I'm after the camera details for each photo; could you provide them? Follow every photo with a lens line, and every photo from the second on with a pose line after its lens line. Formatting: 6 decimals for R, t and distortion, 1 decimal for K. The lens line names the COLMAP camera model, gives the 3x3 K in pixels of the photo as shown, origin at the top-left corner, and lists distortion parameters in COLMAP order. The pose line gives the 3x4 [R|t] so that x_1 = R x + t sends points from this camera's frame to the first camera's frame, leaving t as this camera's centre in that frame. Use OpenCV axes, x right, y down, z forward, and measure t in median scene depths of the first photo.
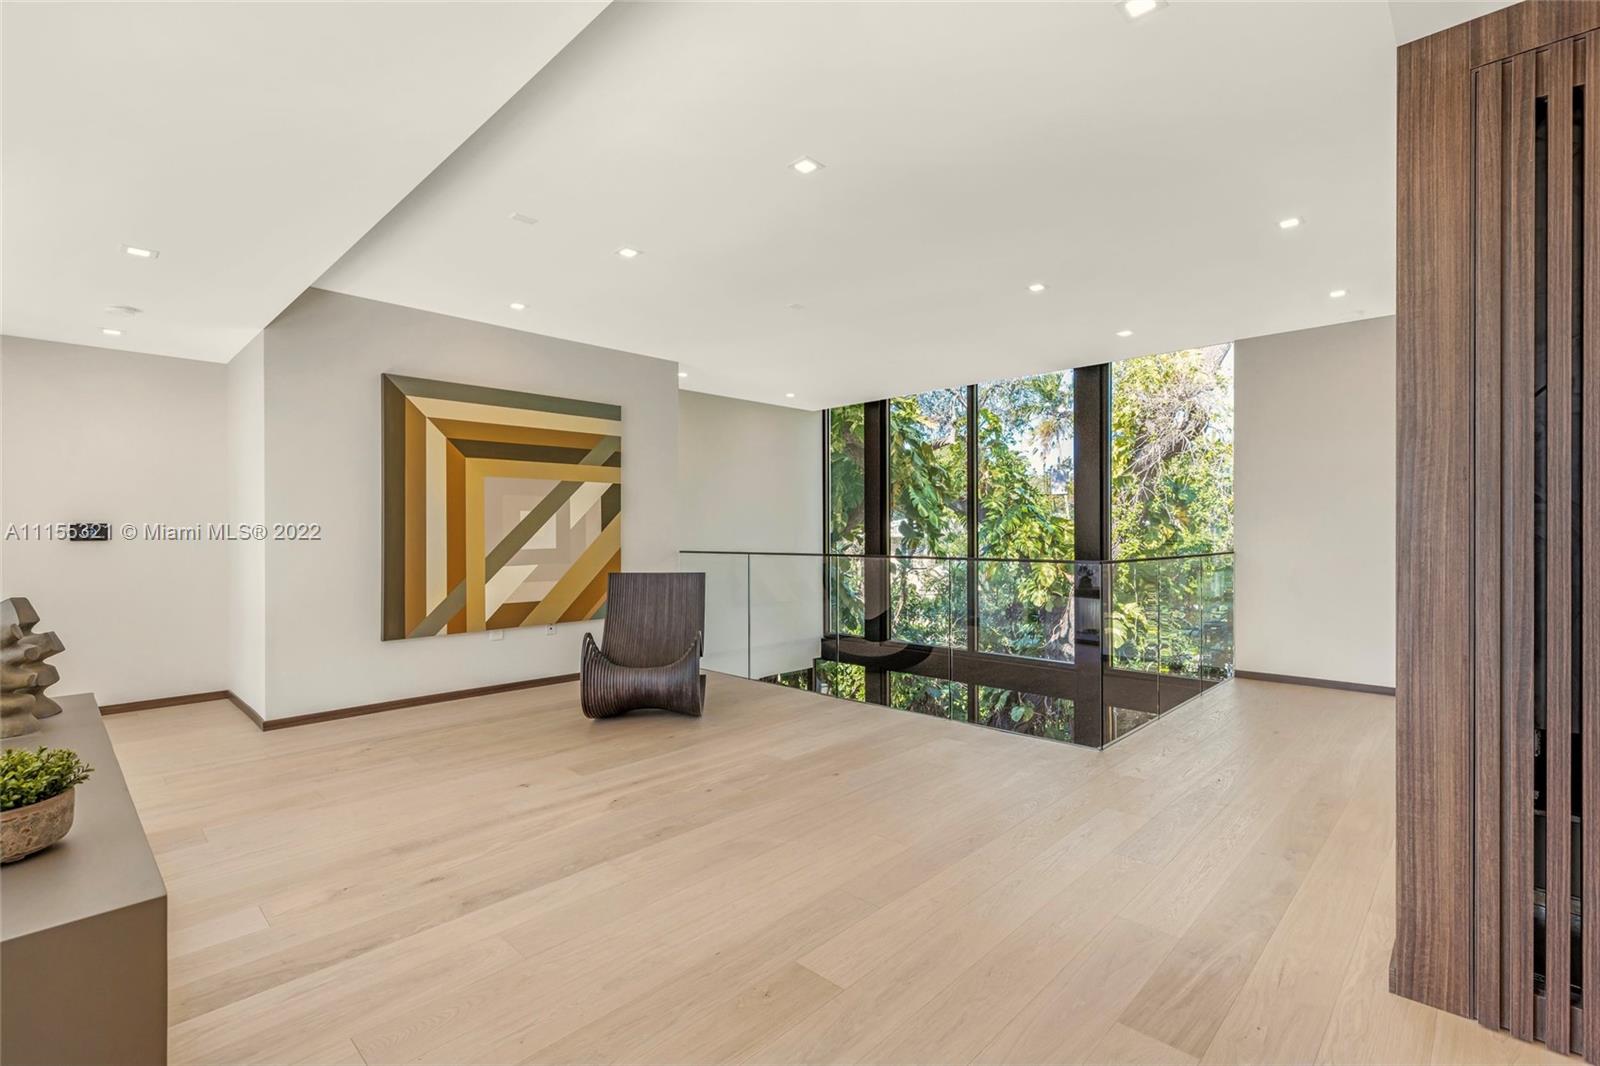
lens RADIAL K [[724.5, 0, 815.6], [0, 724.5, 534.9], [0, 0, 1]] dist [0.000722, 0.000054]
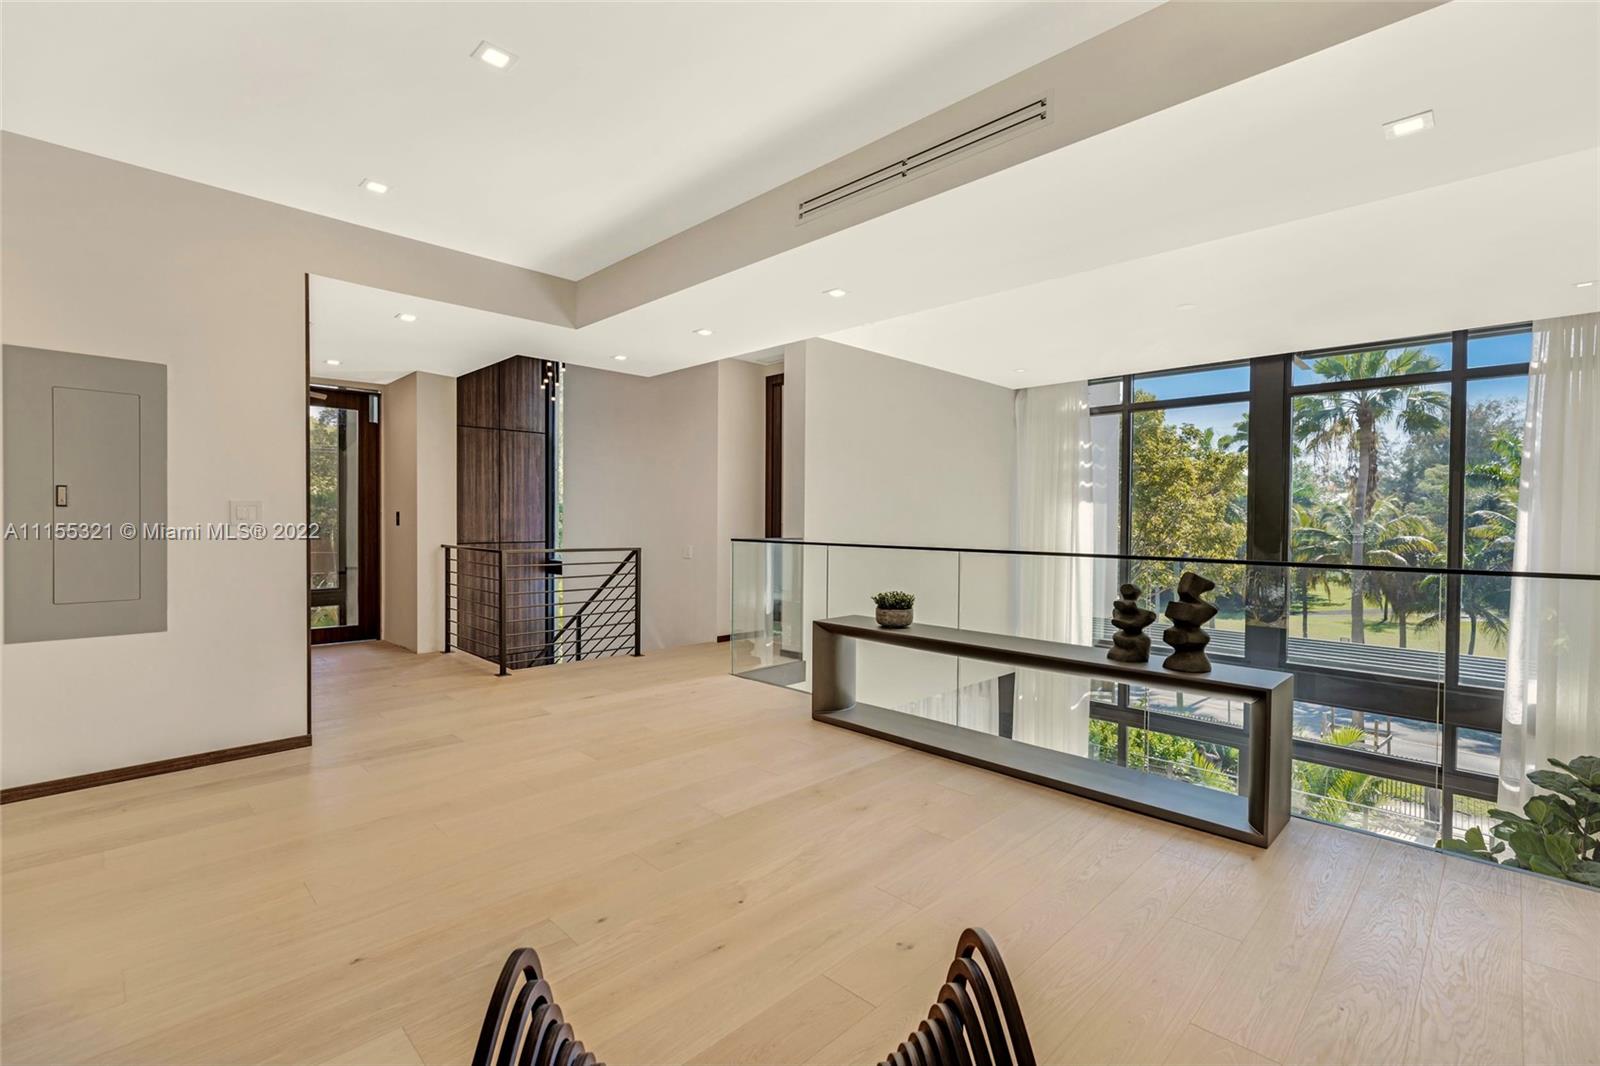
lens RADIAL K [[717.8, 0, 809.5], [0, 717.8, 526.2], [0, 0, 1]] dist [0.000908, 0.000058]
pose [[-0.999666, -0.007819, 0.024651, -0.233872], [-0.007326, 0.999773, 0.020030, -0.003851], [-0.024802, 0.019842, -0.999495, 1.096150]]
